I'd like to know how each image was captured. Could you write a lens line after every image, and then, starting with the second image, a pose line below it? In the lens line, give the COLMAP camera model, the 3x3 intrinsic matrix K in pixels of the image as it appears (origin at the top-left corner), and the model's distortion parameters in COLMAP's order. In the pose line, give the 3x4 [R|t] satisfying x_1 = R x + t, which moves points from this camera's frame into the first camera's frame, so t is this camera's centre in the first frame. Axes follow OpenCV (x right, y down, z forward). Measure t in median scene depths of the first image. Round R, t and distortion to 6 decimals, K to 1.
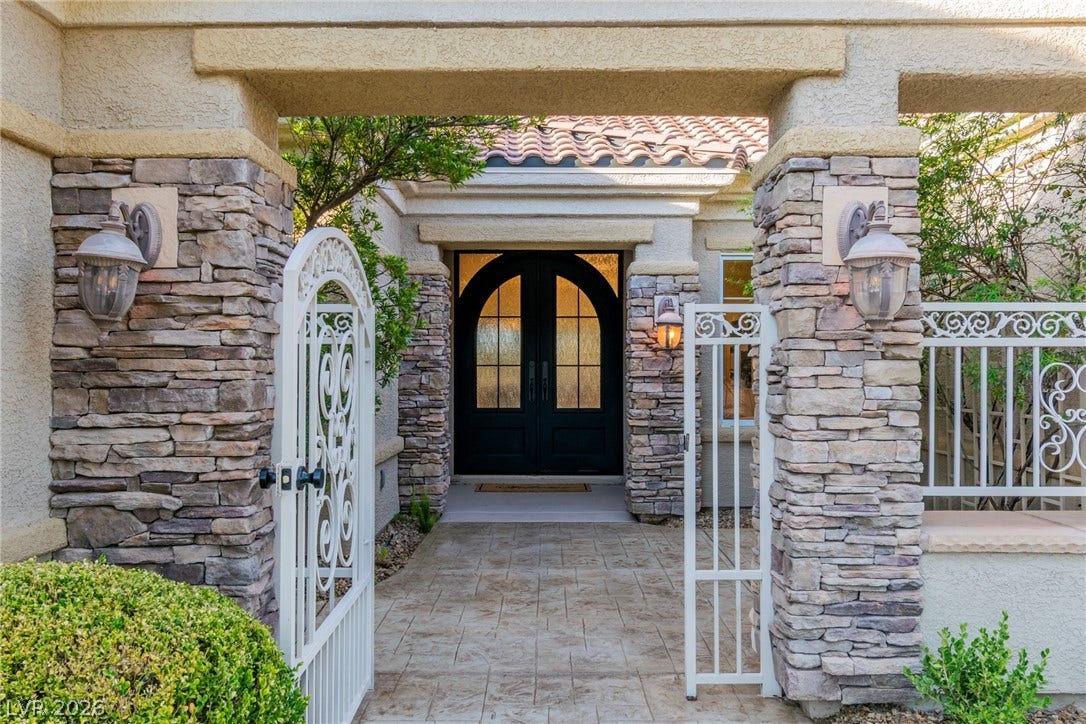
lens RADIAL K [[841.9, 0, 563.3], [0, 841.9, 342.9], [0, 0, 1]] dist [0.002004, -0.000755]
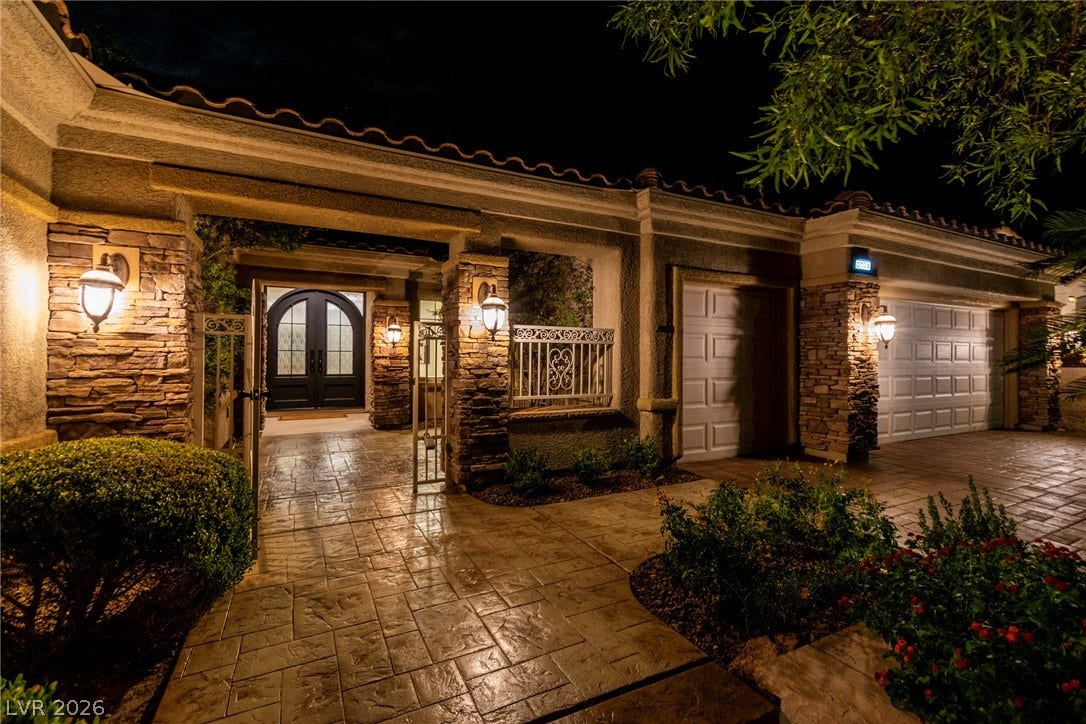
lens RADIAL K [[484.6, 0, 543.0], [0, 484.6, 362.0], [0, 0, 1]] dist [-0.000861, 0.000231]
pose [[0.886491, 0.001522, 0.462744, -0.163570], [-0.018738, 0.999292, 0.032611, 0.015260], [-0.462367, -0.037580, 0.885892, -0.354157]]
